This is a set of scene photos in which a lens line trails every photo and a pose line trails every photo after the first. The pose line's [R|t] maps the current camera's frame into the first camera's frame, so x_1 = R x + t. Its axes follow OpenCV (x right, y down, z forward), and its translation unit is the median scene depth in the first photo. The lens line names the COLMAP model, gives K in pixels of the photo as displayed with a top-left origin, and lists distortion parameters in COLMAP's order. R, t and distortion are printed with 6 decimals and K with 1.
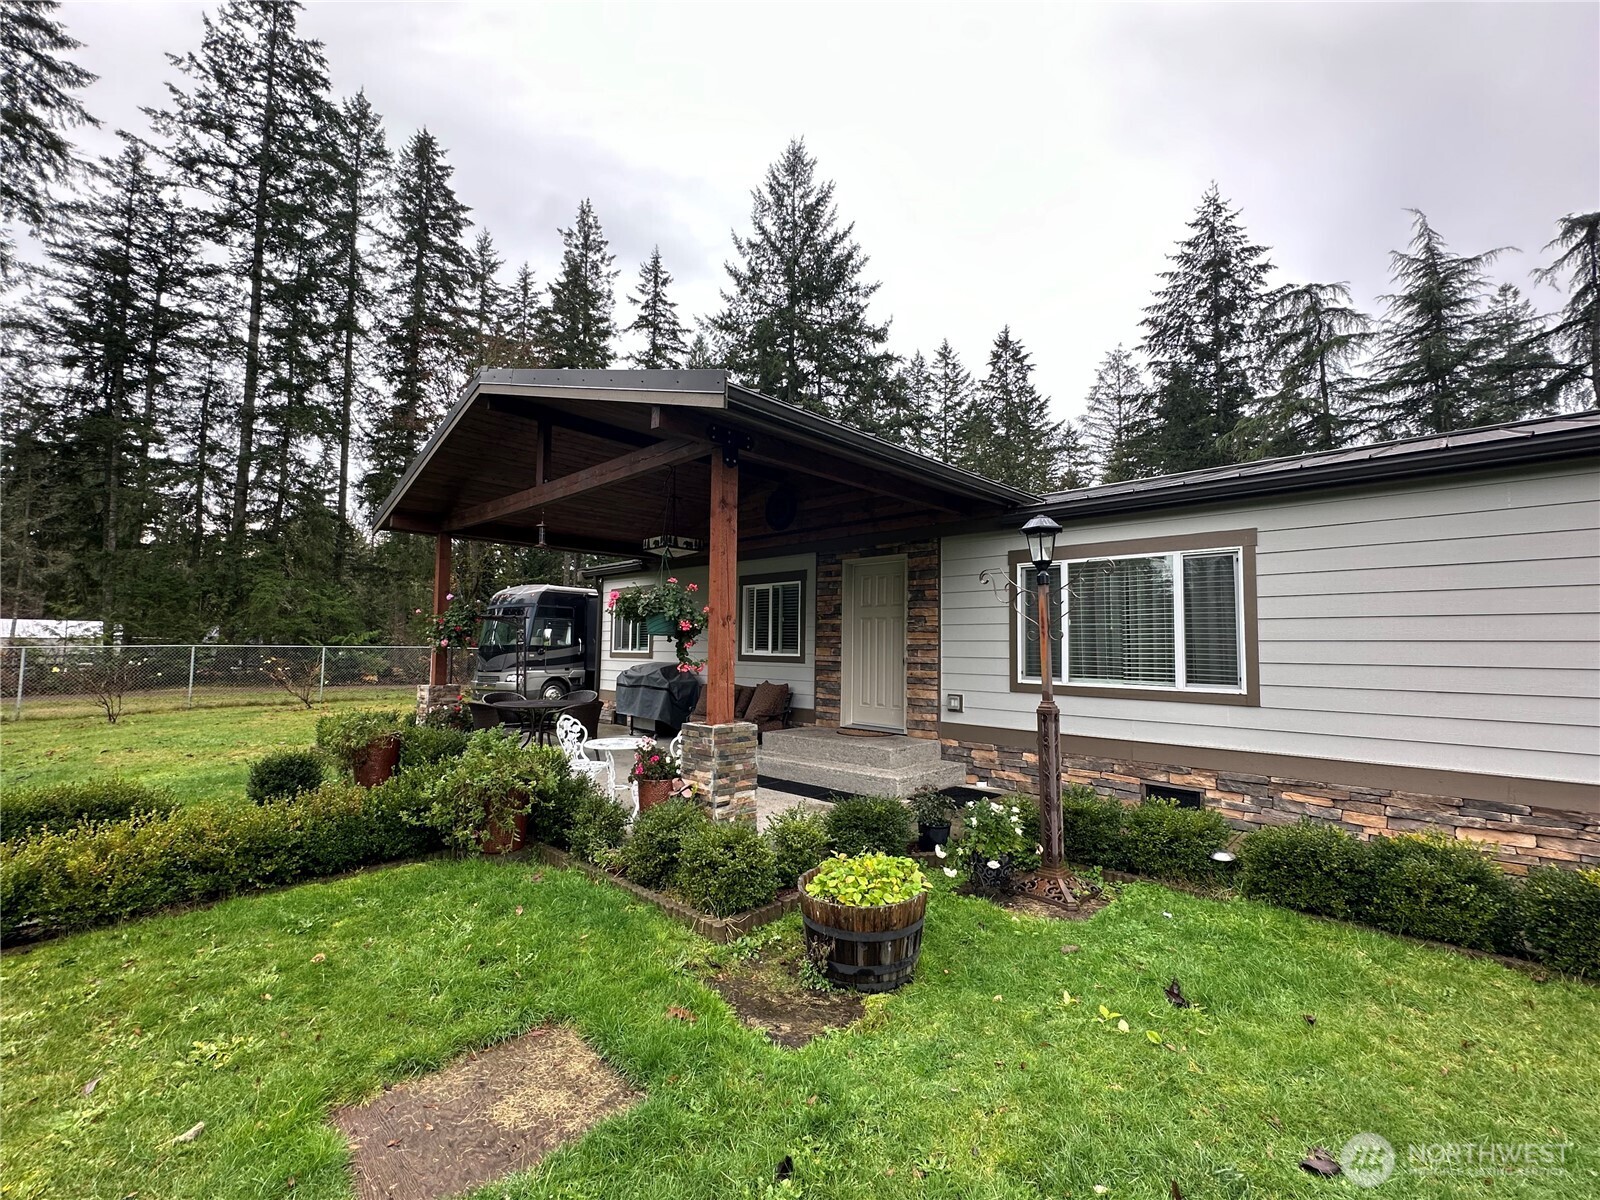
lens RADIAL K [[684.2, 0, 800.7], [0, 684.2, 601.3], [0, 0, 1]] dist [-0.002398, 0.001096]
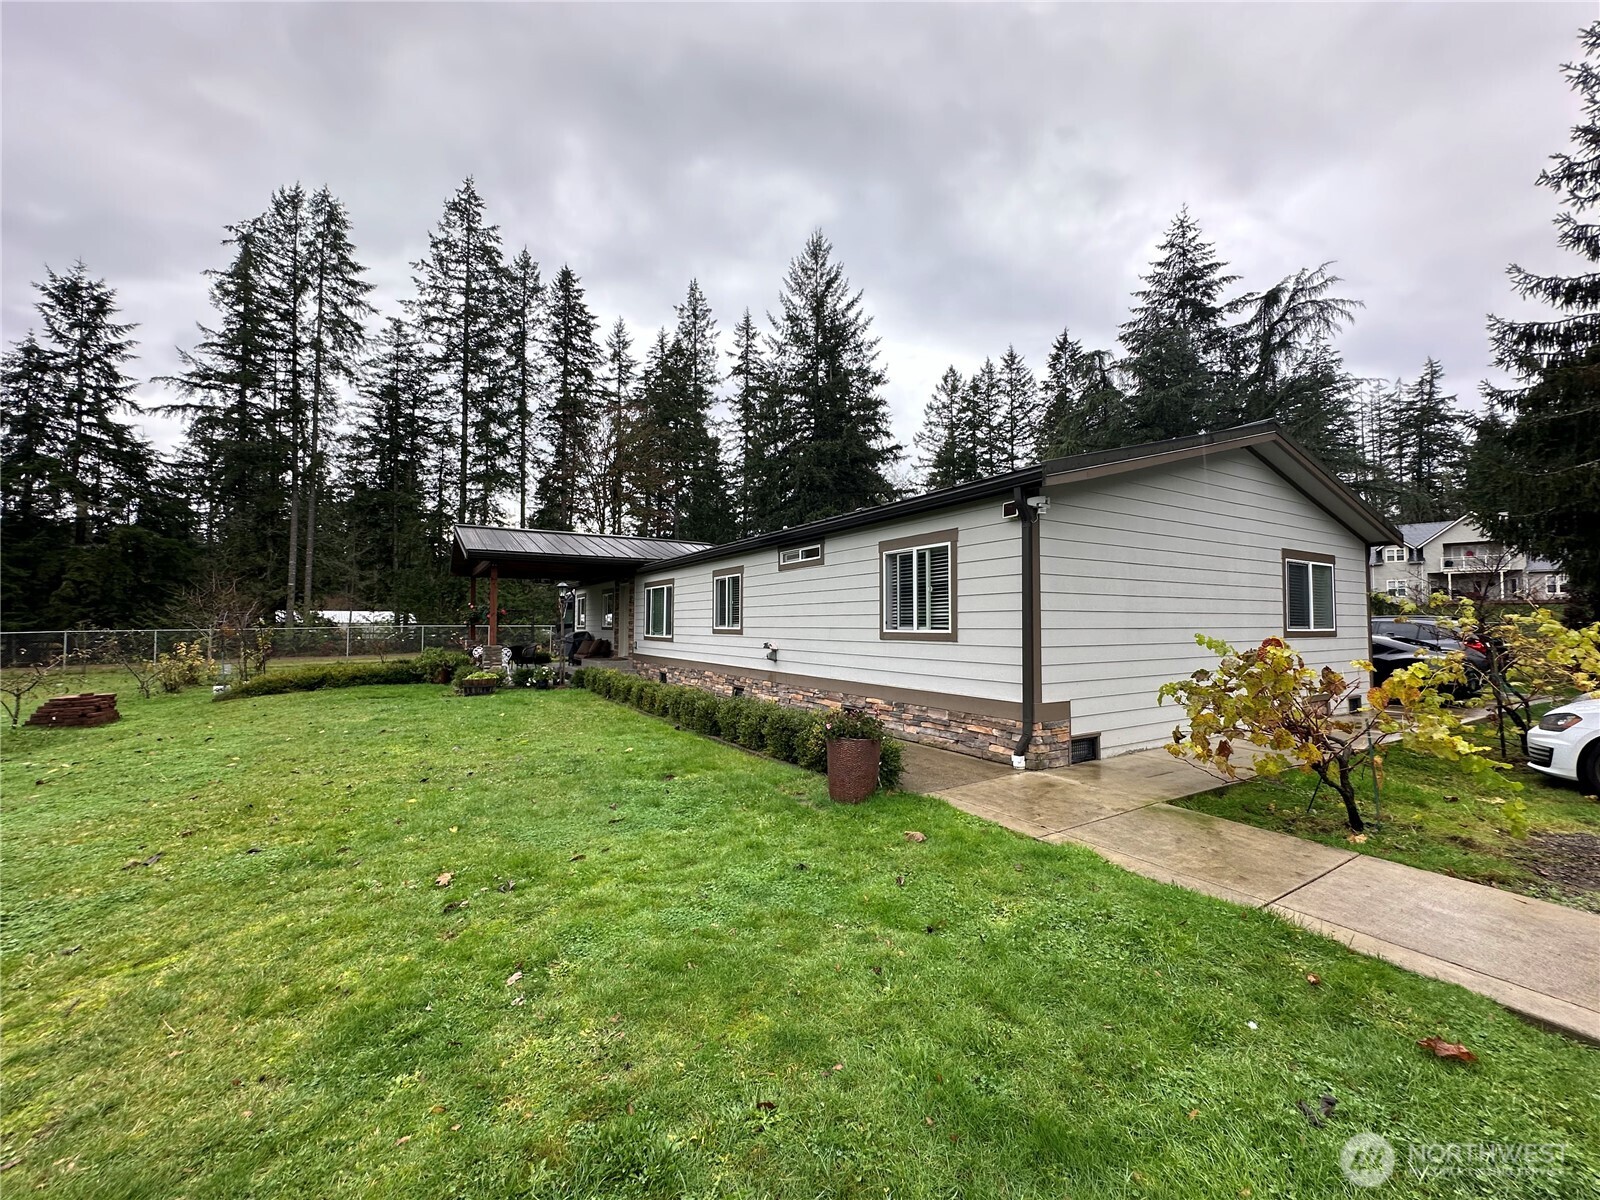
lens RADIAL K [[641.3, 0, 805.2], [0, 641.3, 600.4], [0, 0, 1]] dist [0.000208, 0.000619]
pose [[0.967609, -0.018902, -0.251747, 0.313543], [0.026177, 0.999330, 0.025582, -0.011694], [0.251095, -0.031344, 0.967455, -0.237361]]
